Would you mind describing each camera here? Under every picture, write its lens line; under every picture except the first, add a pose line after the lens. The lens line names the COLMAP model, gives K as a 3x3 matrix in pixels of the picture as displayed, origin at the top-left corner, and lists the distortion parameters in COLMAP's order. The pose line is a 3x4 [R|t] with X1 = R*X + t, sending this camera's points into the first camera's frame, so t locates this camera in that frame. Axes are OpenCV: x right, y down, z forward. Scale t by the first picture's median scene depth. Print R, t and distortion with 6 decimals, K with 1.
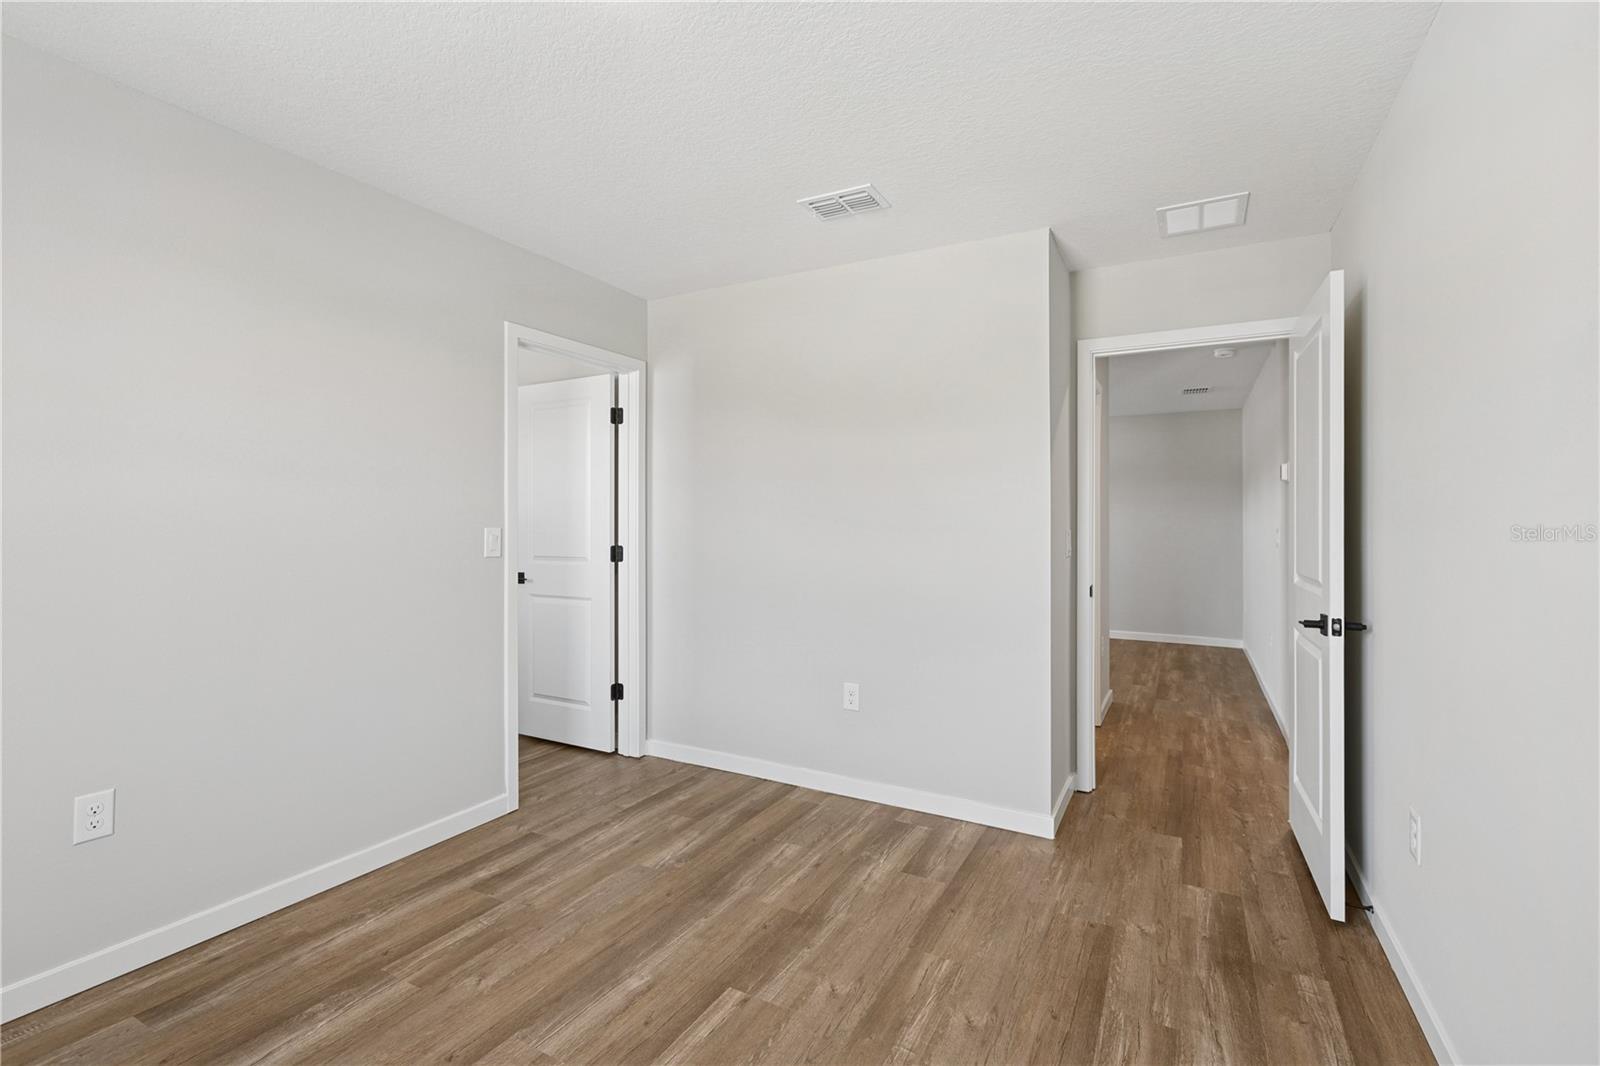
lens RADIAL K [[709.2, 0, 795.8], [0, 709.2, 529.2], [0, 0, 1]] dist [0.001783, 0.000415]
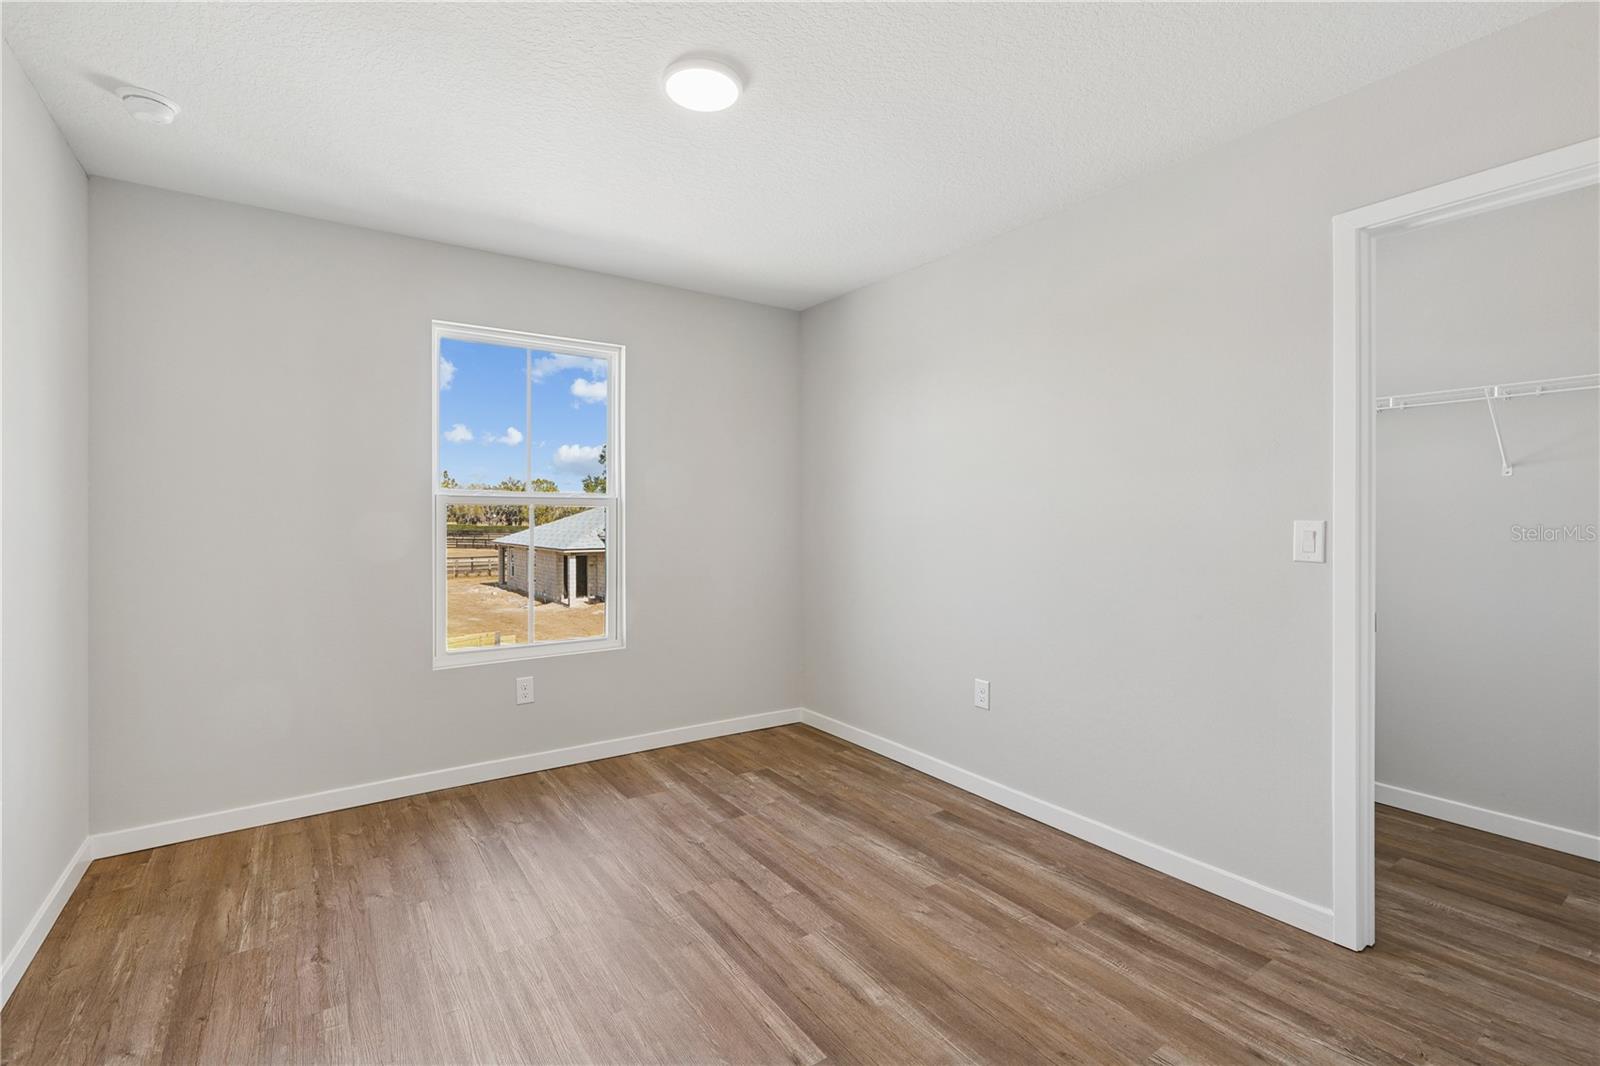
lens RADIAL K [[709.2, 0, 793.7], [0, 709.2, 525.0], [0, 0, 1]] dist [0.001783, 0.000415]
pose [[-0.443196, 0.003185, -0.896419, 0.565499], [-0.005799, 0.999963, 0.006420, 0.001468], [0.896406, 0.008044, -0.443161, 1.101705]]
